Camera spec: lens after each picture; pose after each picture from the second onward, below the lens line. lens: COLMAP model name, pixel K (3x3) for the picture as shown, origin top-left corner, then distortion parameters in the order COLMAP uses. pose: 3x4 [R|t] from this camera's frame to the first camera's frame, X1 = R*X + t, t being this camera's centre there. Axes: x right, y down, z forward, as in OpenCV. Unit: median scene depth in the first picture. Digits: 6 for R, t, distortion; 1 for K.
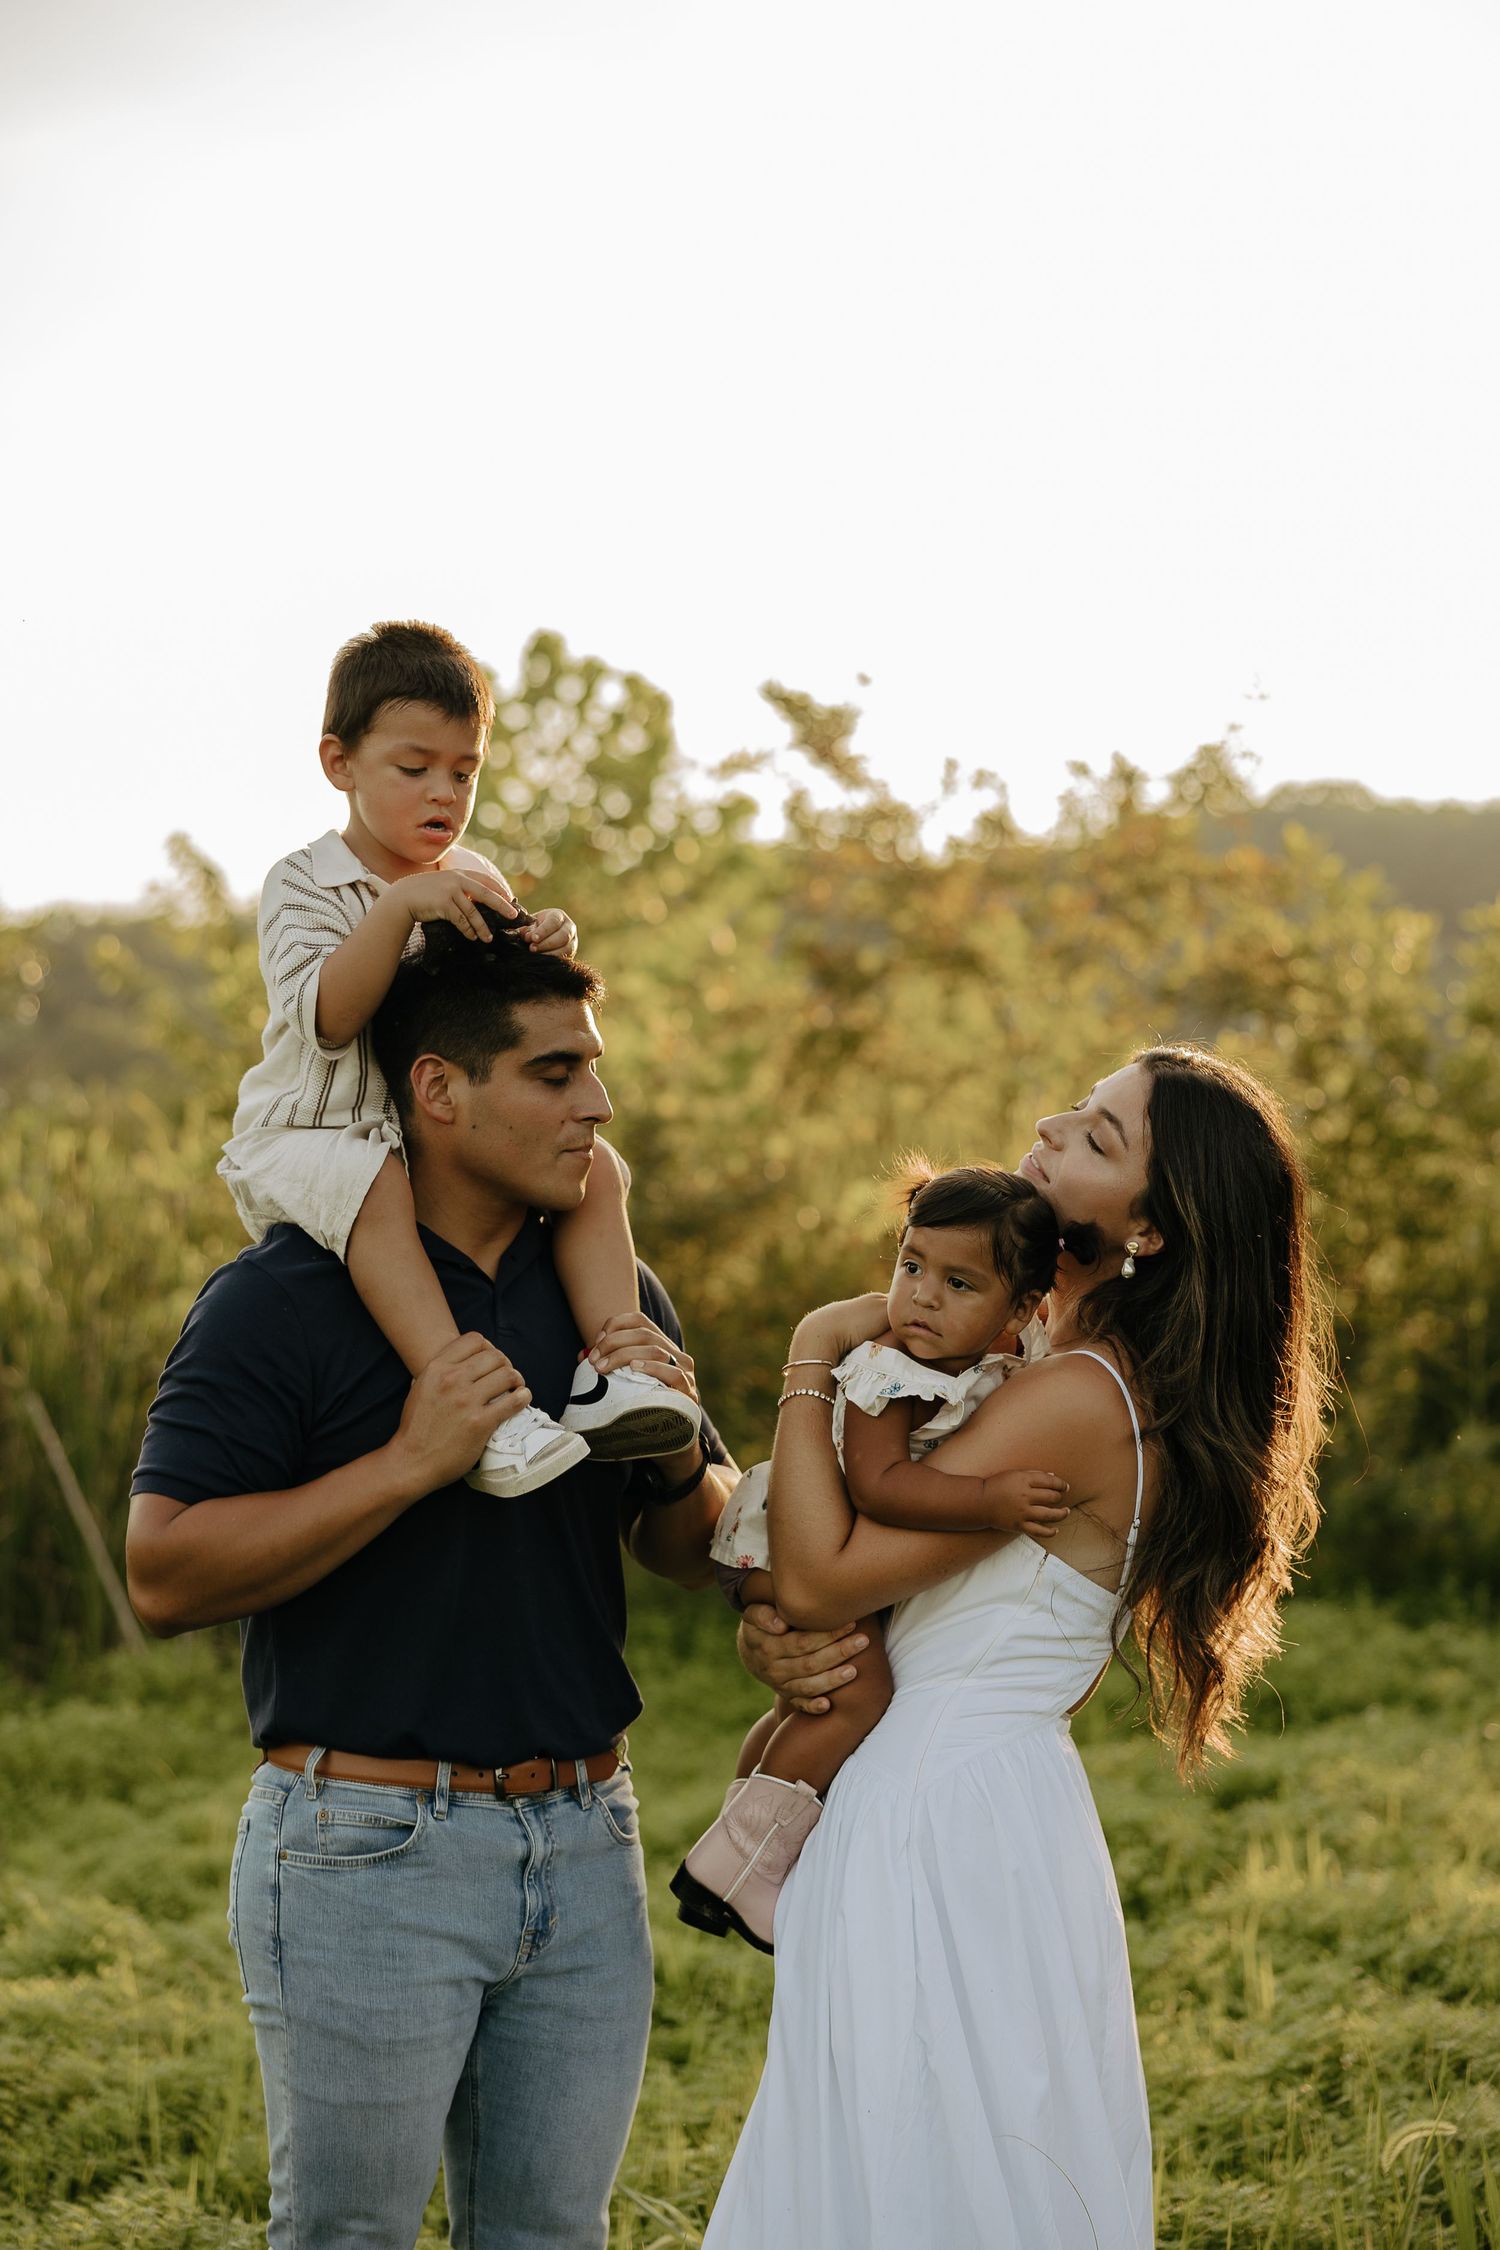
lens RADIAL K [[3745.5, 0, 789.7], [0, 3745.5, 1134.3], [0, 0, 1]] dist [0.008924, 0.083395]
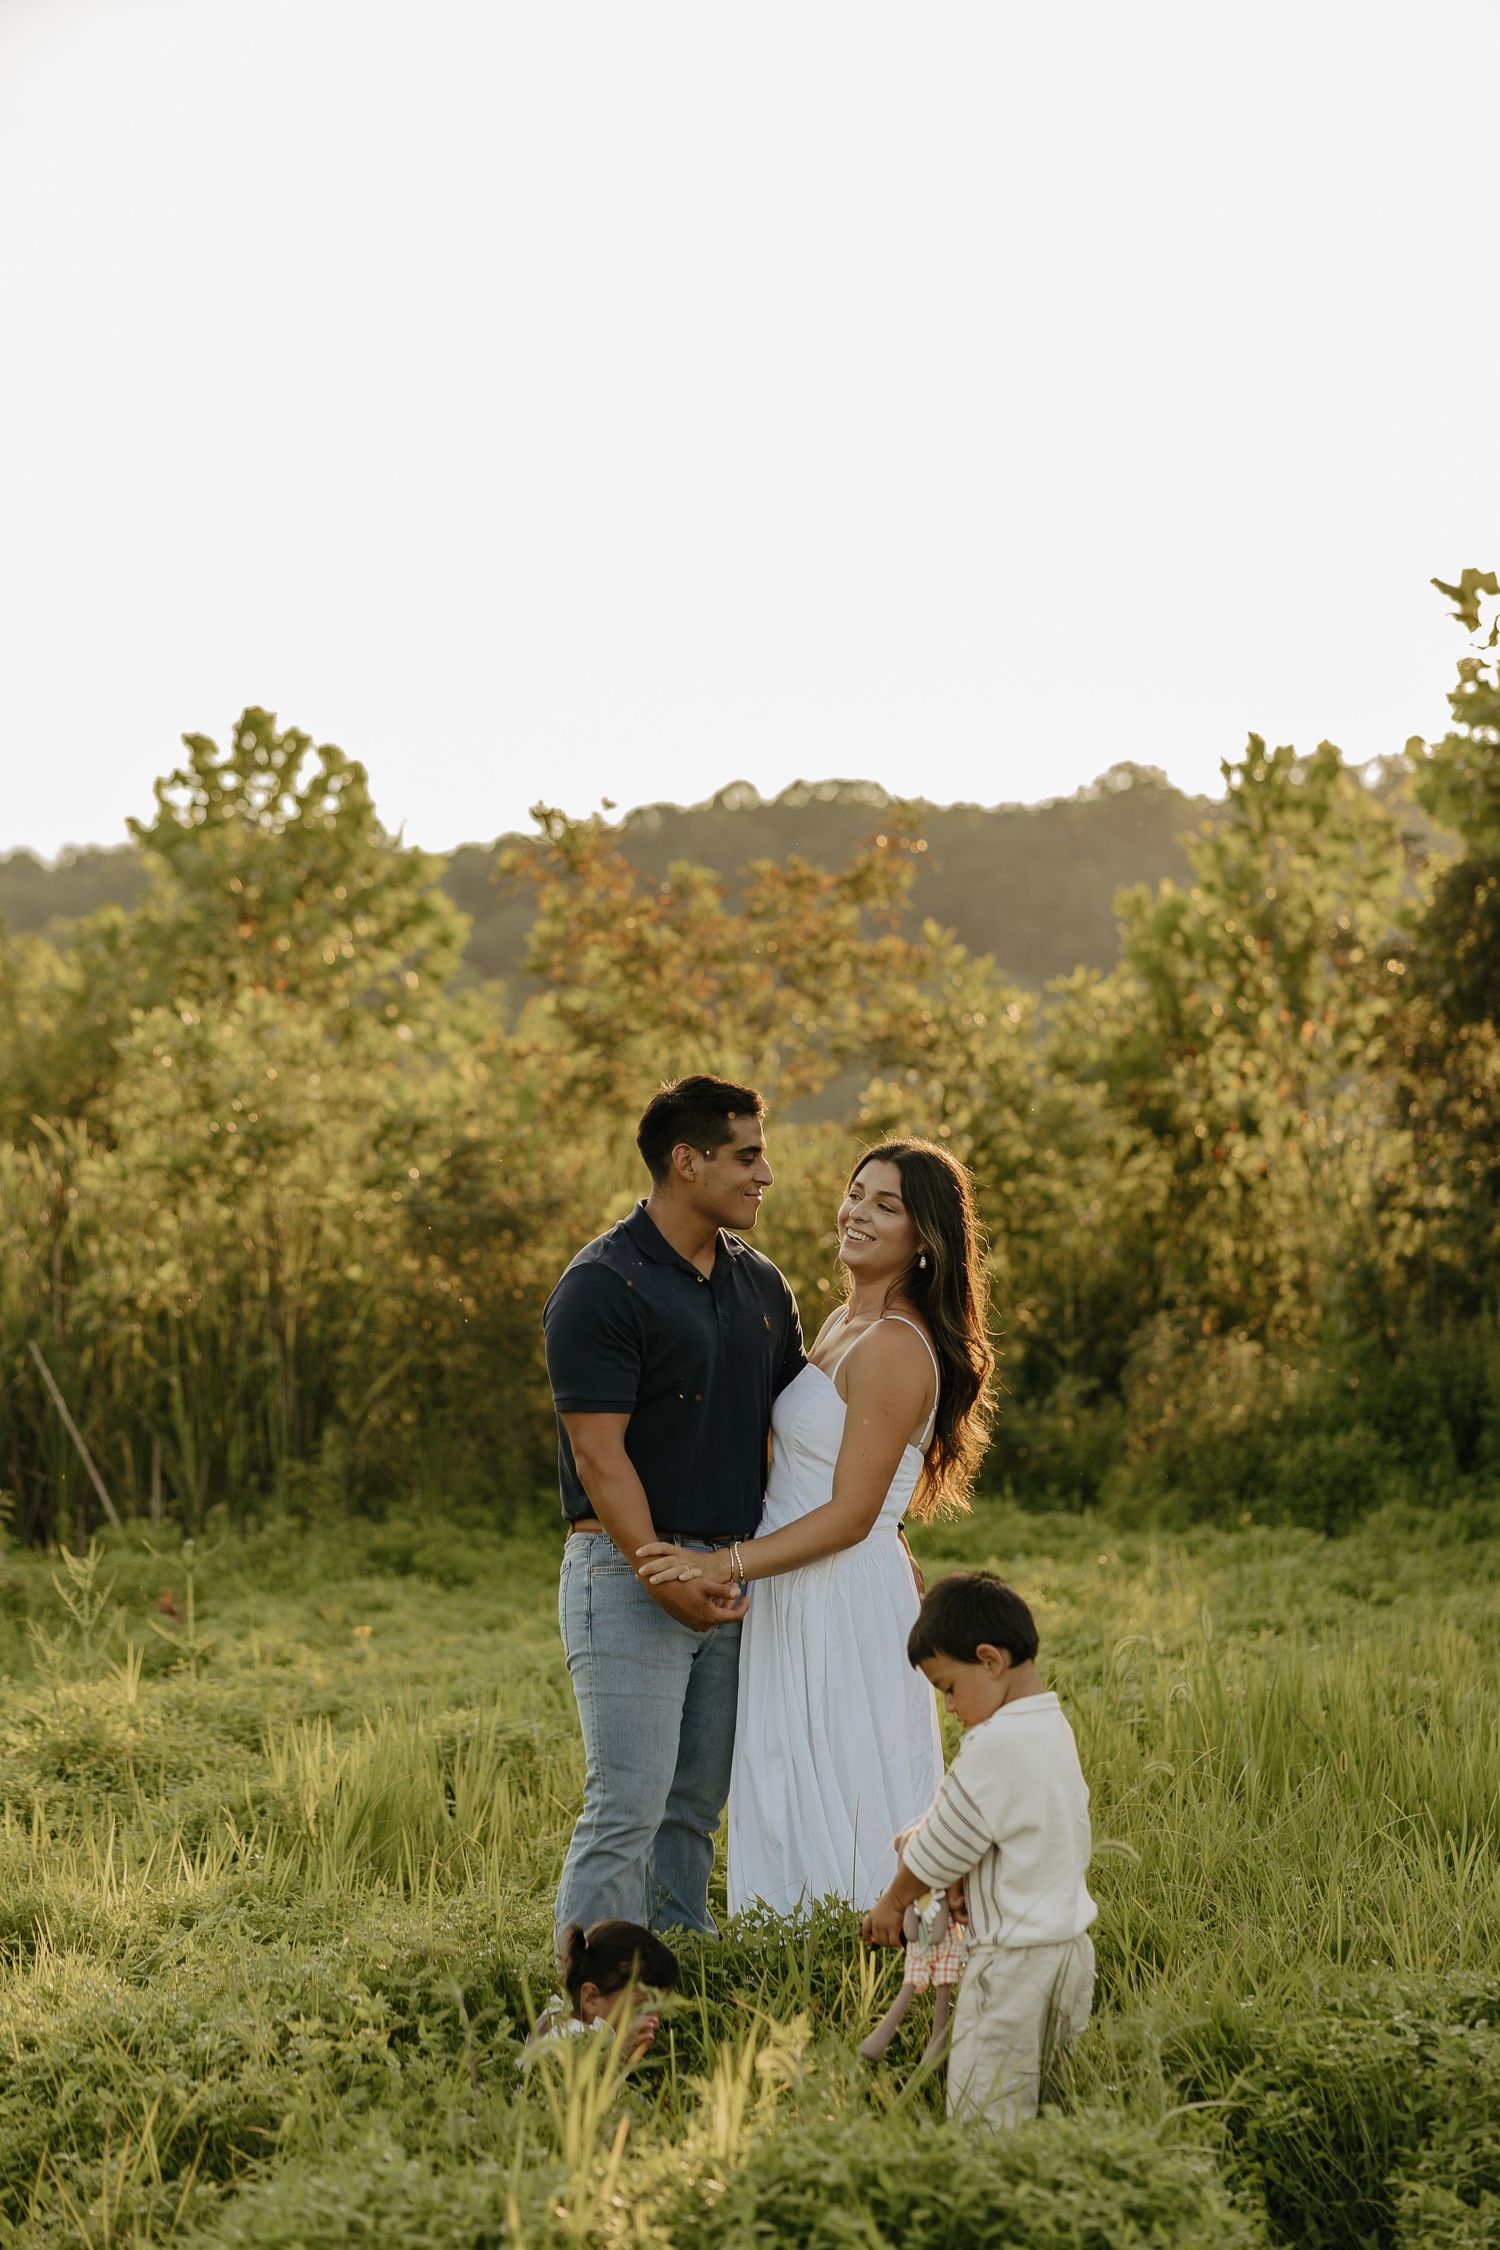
lens RADIAL K [[3957.2, 0, 750.0], [0, 3957.2, 1125.0], [0, 0, 1]] dist [0.053583, 0.052274]
pose [[0.992259, 0.014774, 0.123305, -0.100117], [-0.014571, 0.999891, -0.002552, -0.007221], [-0.123329, 0.000736, 0.992366, -0.370970]]
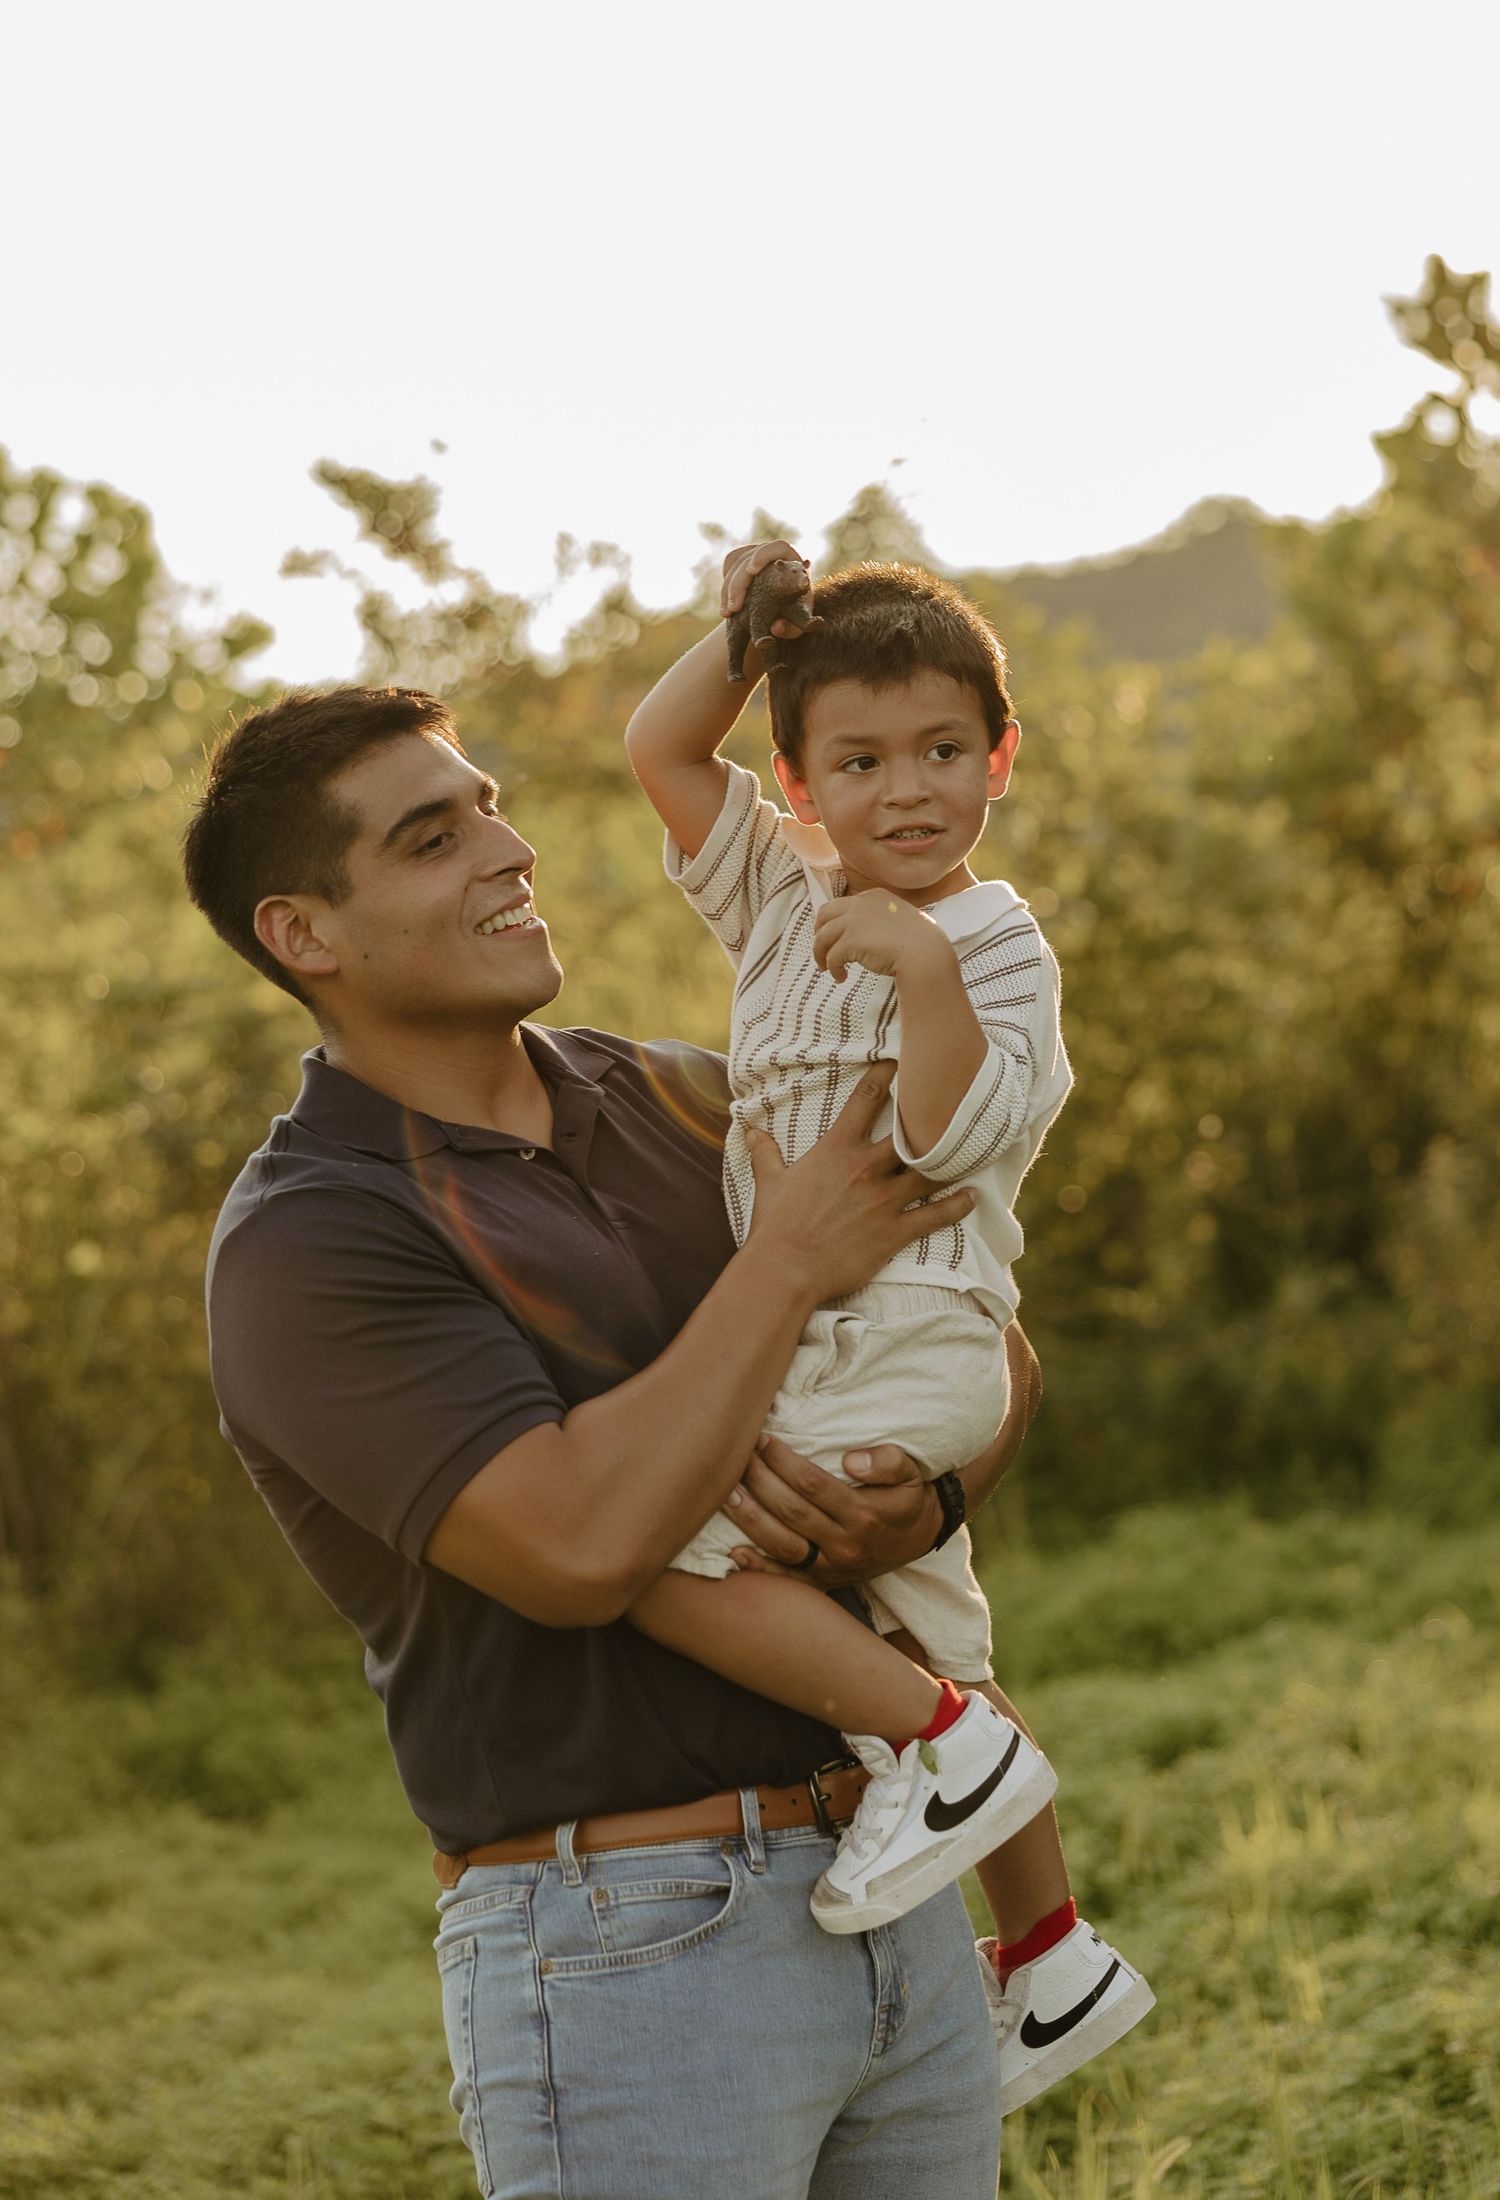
lens RADIAL K [[4517.2, 0, 1038.8], [0, 4517.2, 900.7], [0, 0, 1]] dist [-0.008732, -0.099857]
pose [[0.979057, -0.112385, 0.169753, -0.029423], [0.116348, 0.993116, -0.013550, 0.003447], [-0.167062, 0.033016, 0.985393, 0.027508]]
